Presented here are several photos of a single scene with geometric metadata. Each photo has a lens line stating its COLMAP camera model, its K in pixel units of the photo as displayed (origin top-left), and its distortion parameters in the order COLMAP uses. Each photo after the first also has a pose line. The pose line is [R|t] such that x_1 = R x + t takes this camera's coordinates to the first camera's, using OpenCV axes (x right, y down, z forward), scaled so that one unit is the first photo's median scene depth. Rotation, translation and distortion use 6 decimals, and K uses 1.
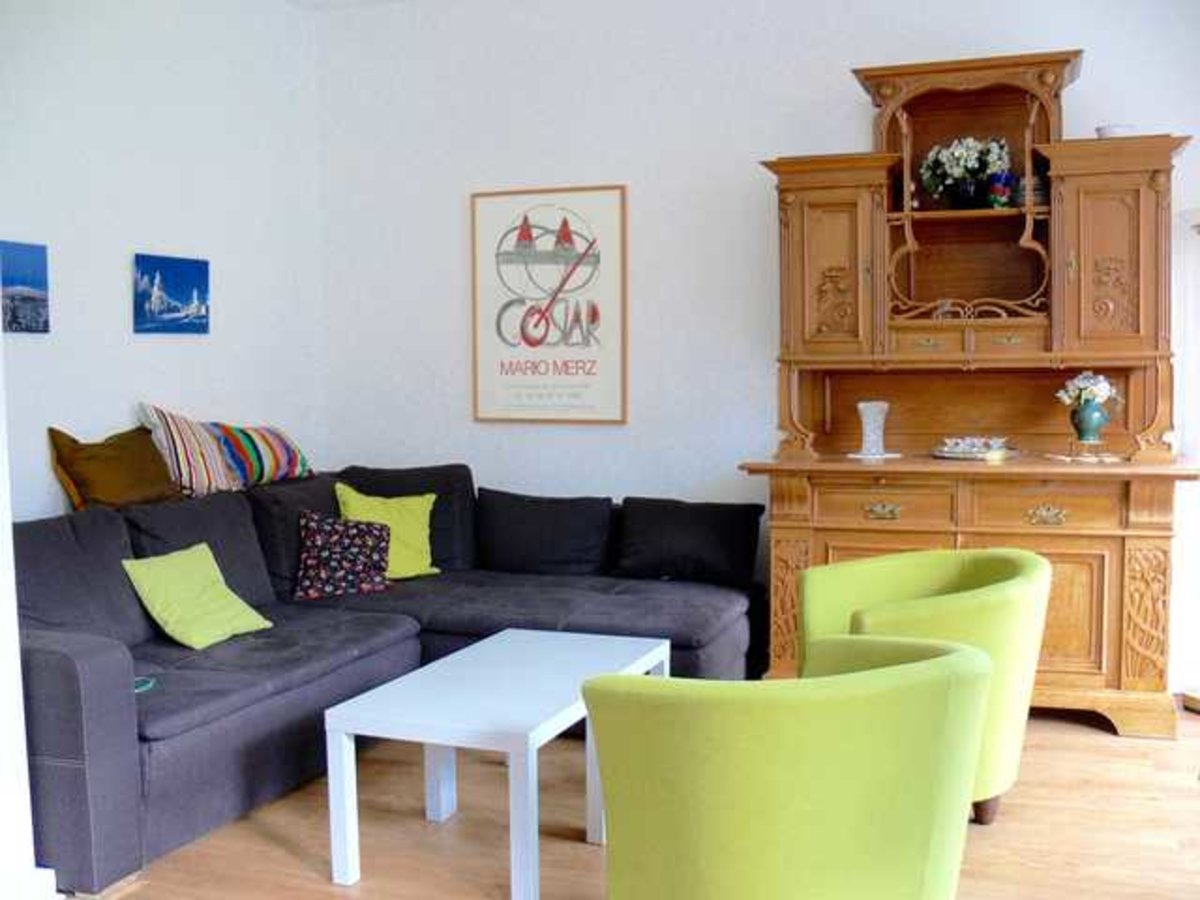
lens RADIAL K [[1251.1, 0, 600.0], [0, 1251.1, 450.0], [0, 0, 1]] dist [-0.197508, 0.216419]
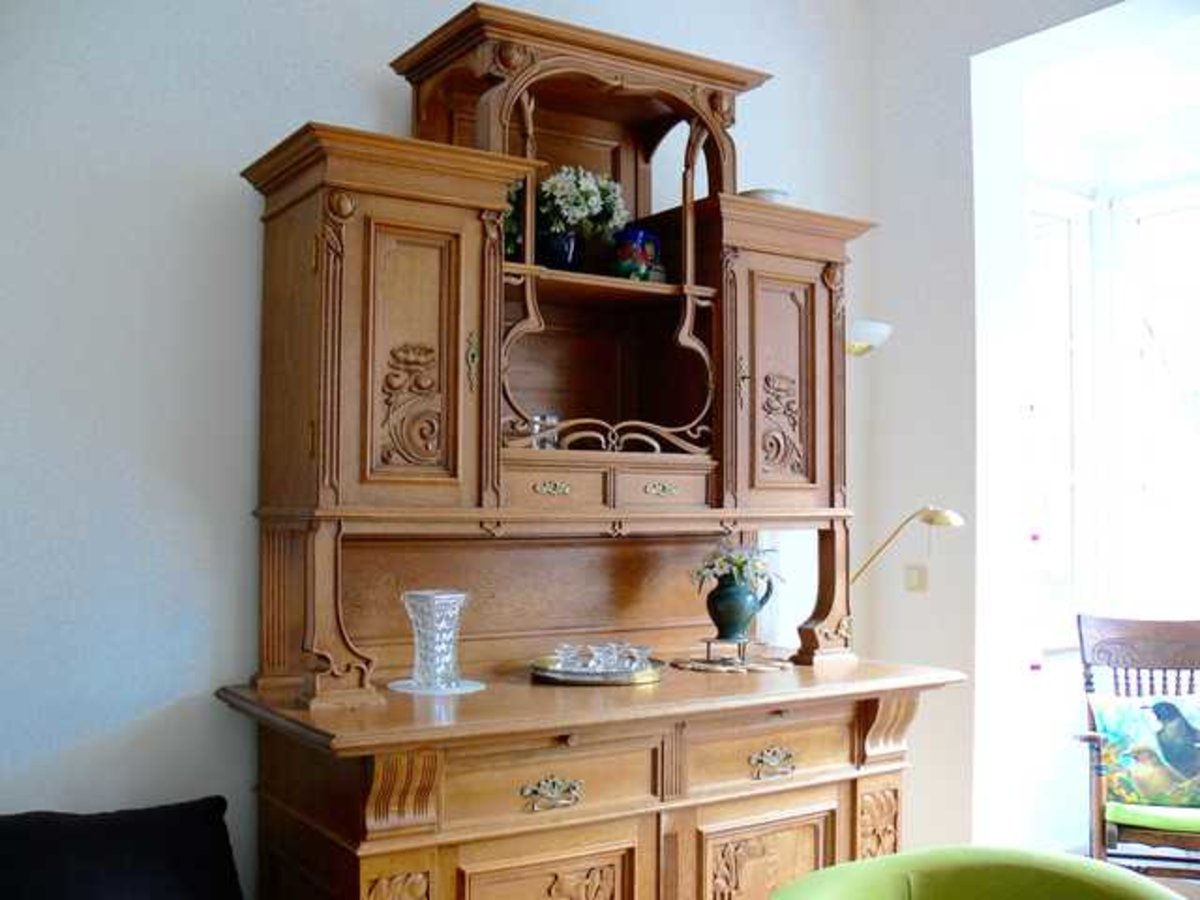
lens RADIAL K [[1251.1, 0, 600.0], [0, 1251.1, 450.0], [0, 0, 1]] dist [-0.197508, 0.216419]
pose [[0.583037, 0.052657, 0.810737, -0.210216], [0.034019, 0.995440, -0.089118, -0.052722], [-0.811733, 0.079539, 0.578587, 0.647257]]
